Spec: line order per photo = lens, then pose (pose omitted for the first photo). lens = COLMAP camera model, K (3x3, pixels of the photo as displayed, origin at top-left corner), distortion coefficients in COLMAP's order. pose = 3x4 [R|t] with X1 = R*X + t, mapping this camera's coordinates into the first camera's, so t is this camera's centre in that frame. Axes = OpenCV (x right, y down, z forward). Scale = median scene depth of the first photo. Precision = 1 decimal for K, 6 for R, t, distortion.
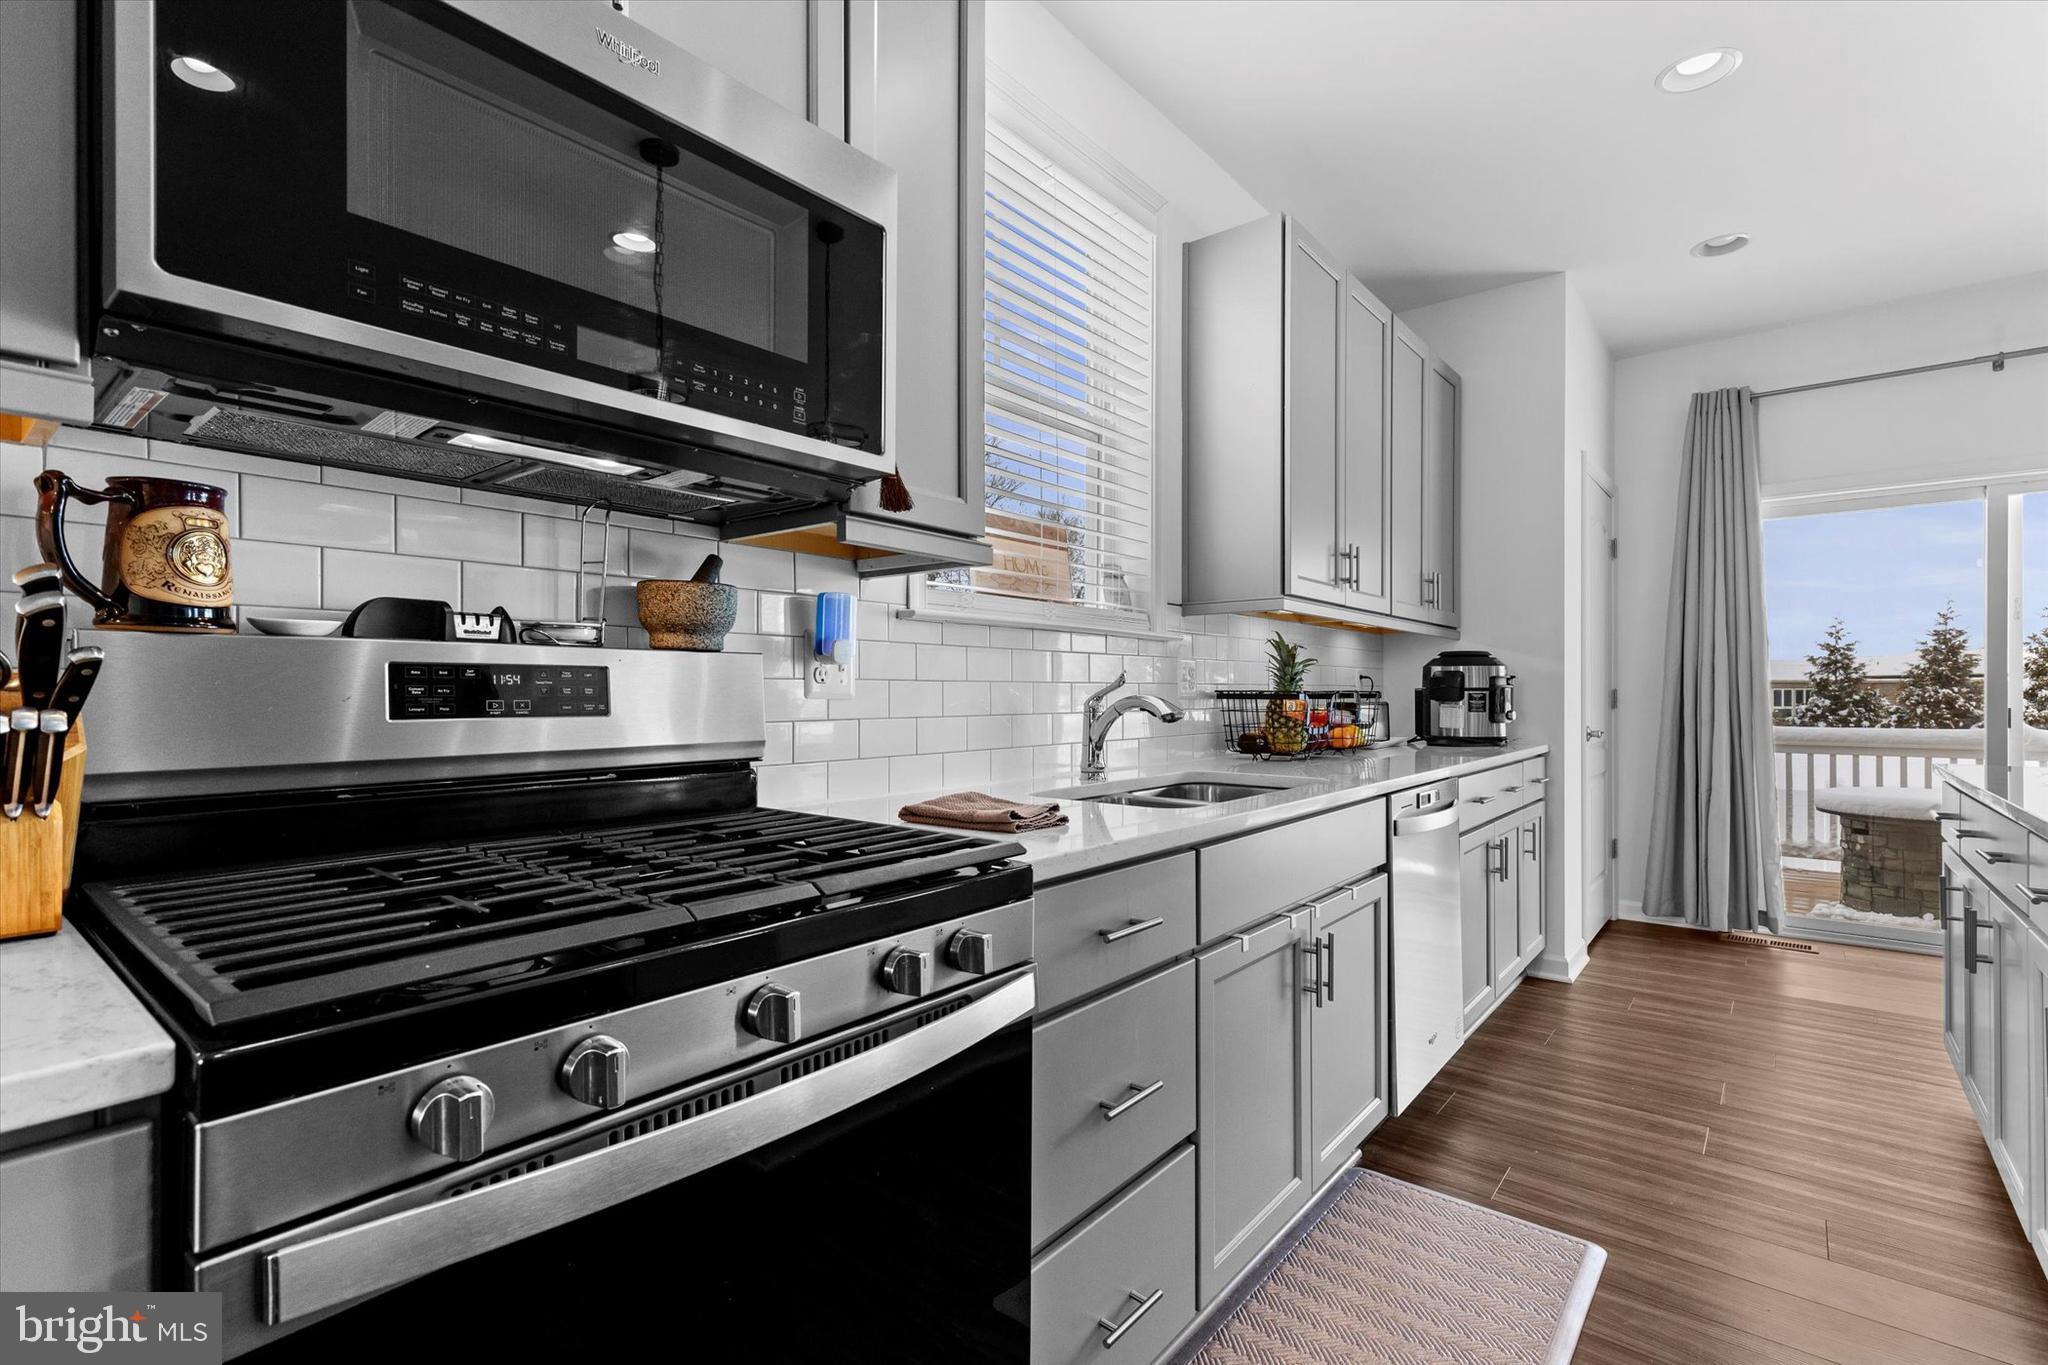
lens RADIAL K [[933.0, 0, 1024.6], [0, 933.0, 687.1], [0, 0, 1]] dist [0.002254, 0.000294]
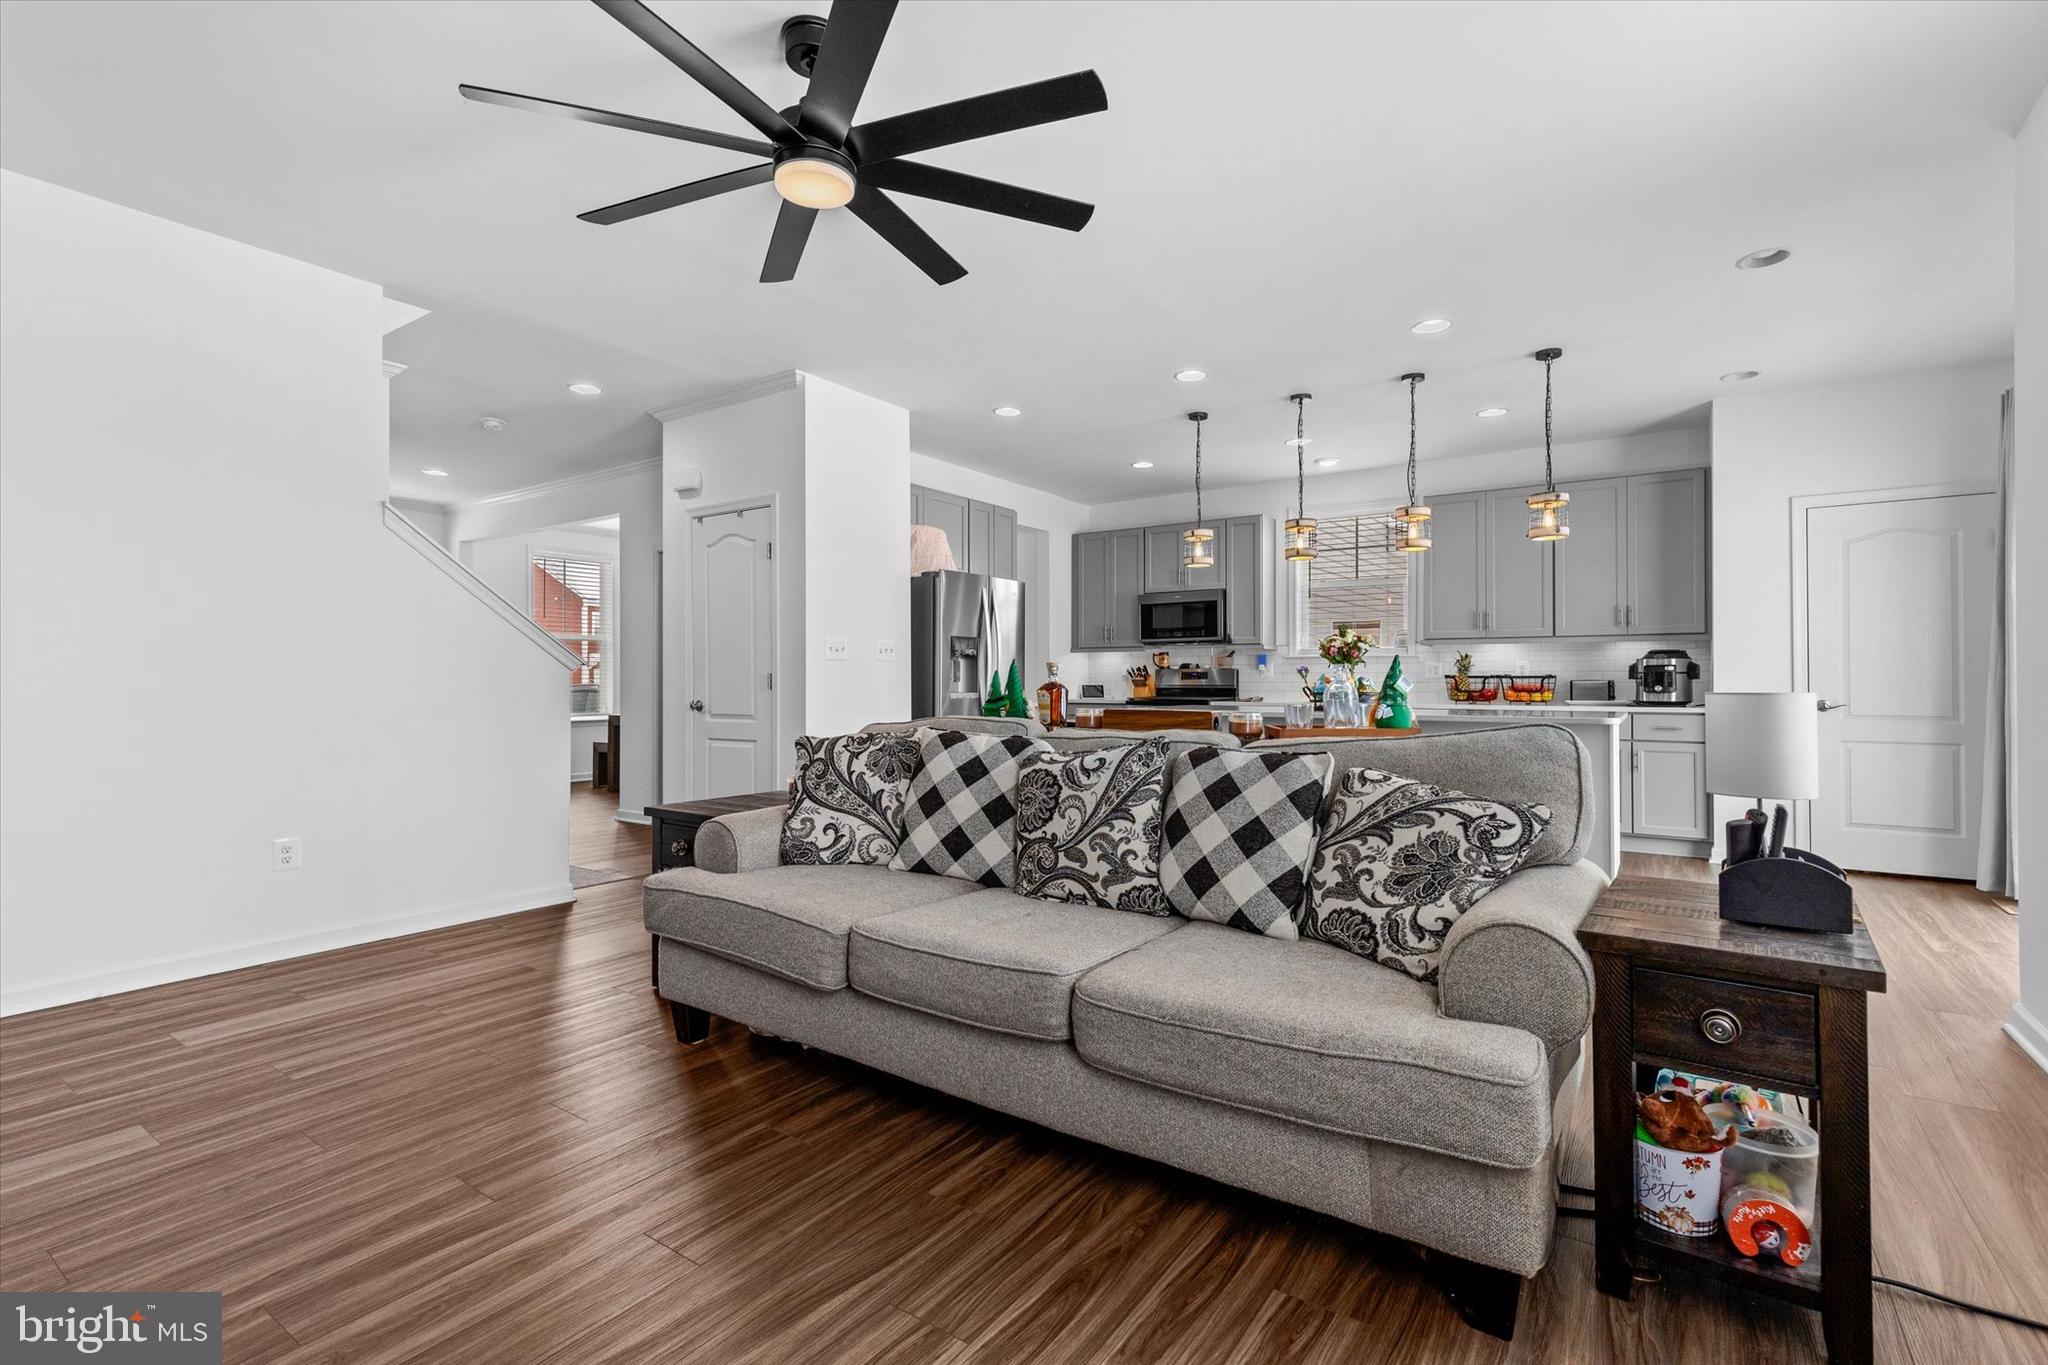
lens RADIAL K [[933.0, 0, 1014.5], [0, 933.0, 679.5], [0, 0, 1]] dist [0.002254, 0.000294]
pose [[0.063110, -0.003529, -0.998000, 6.049281], [0.000762, 0.999994, -0.003488, 0.051716], [0.998006, -0.000541, 0.063112, -0.749254]]
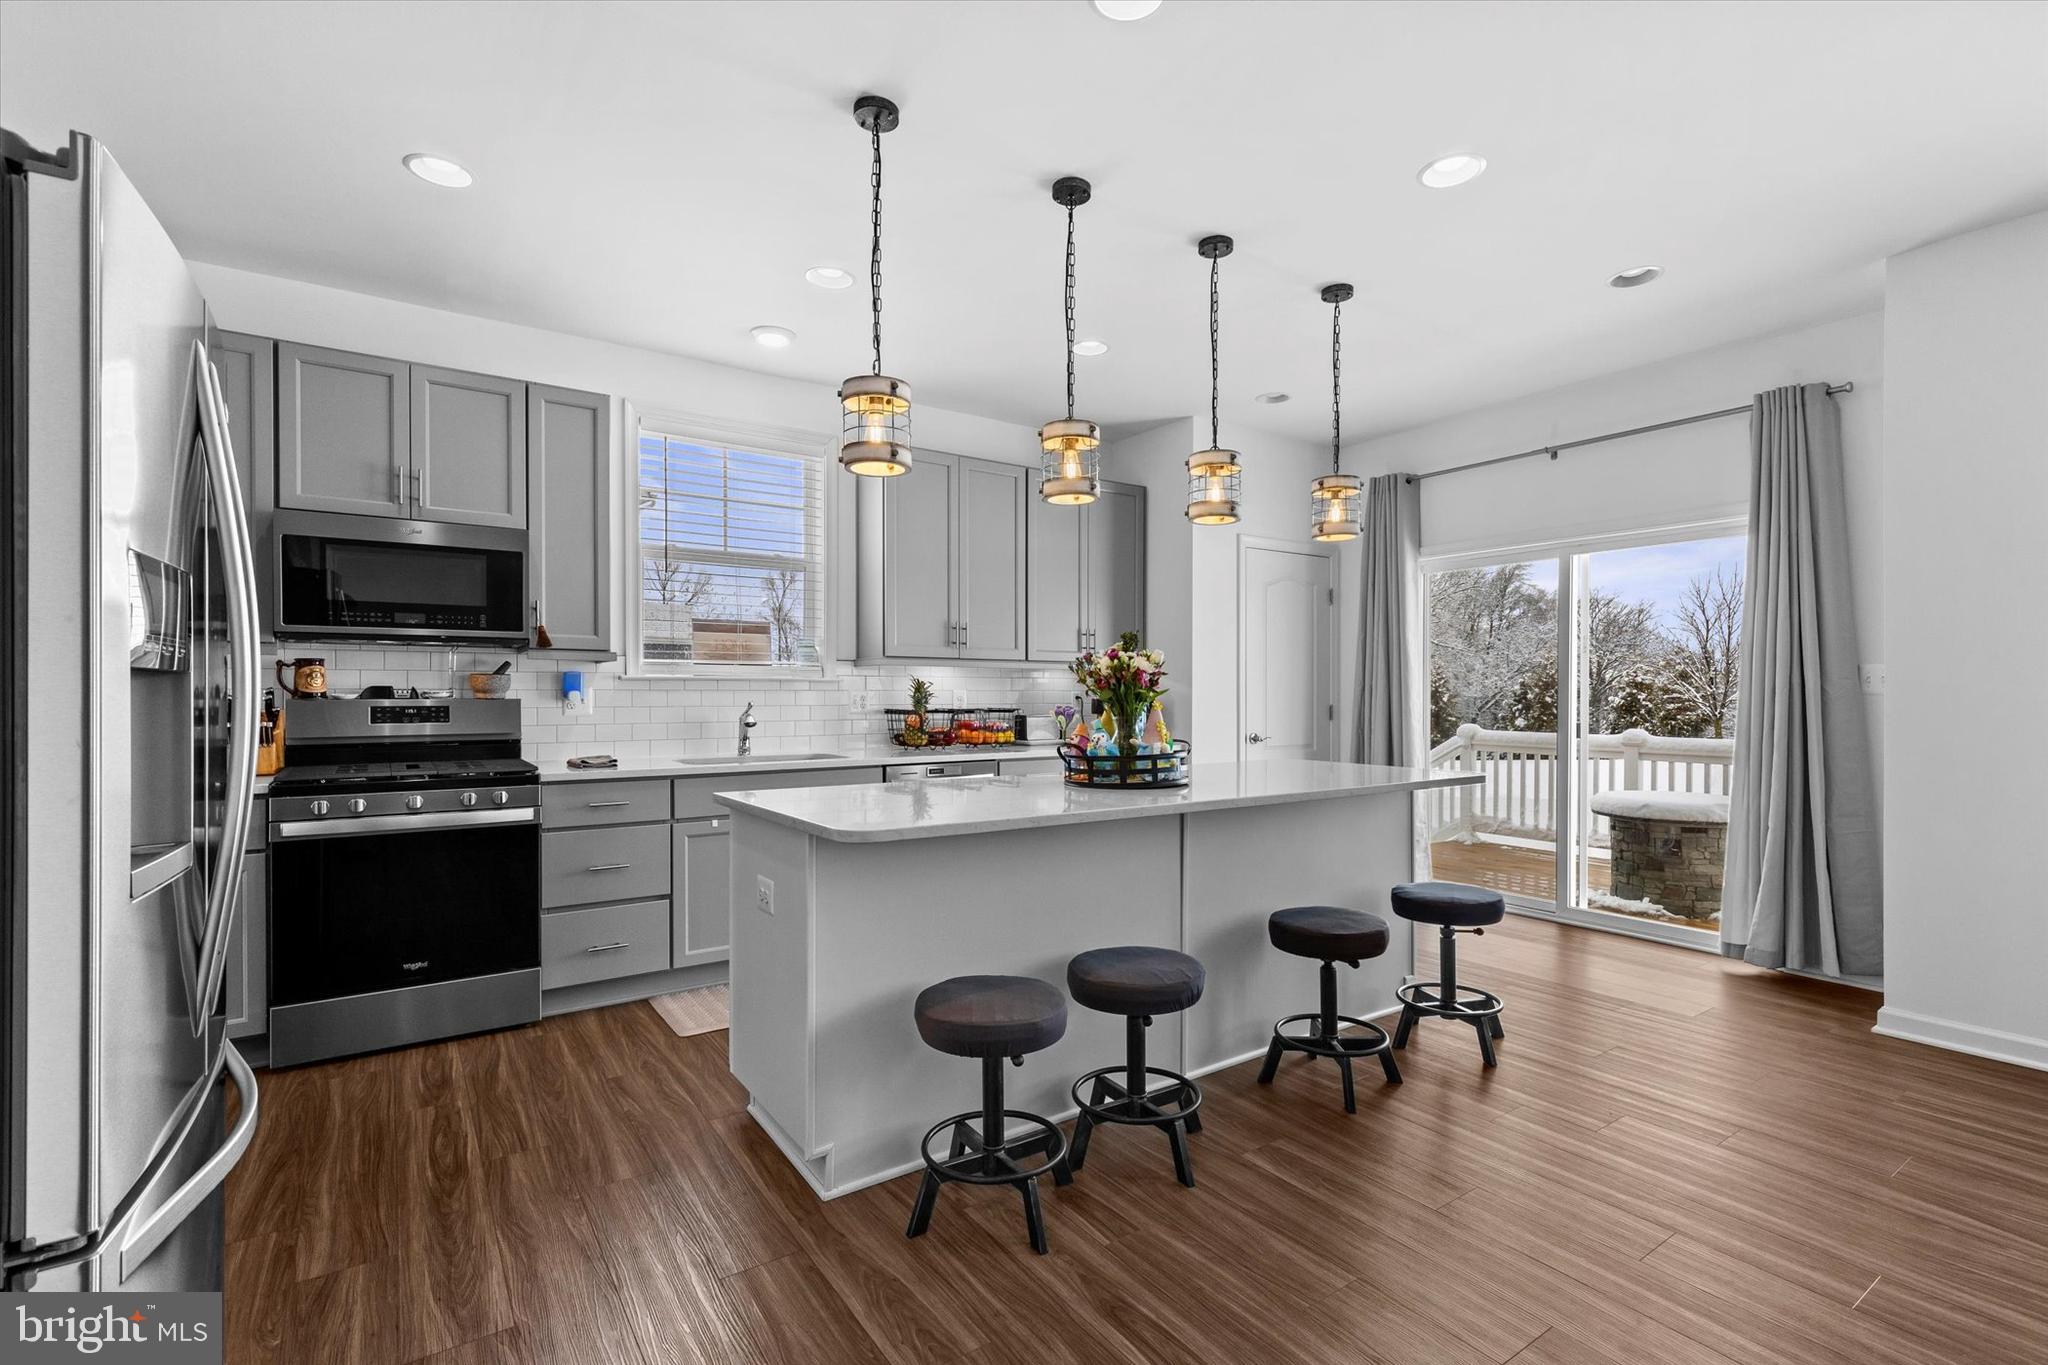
lens RADIAL K [[933.0, 0, 1028.9], [0, 933.0, 690.1], [0, 0, 1]] dist [0.002254, 0.000294]
pose [[0.959905, -0.001937, -0.280320, 2.191741], [0.002067, 0.999998, 0.000169, -0.070958], [0.280319, -0.000742, 0.959907, -1.341358]]
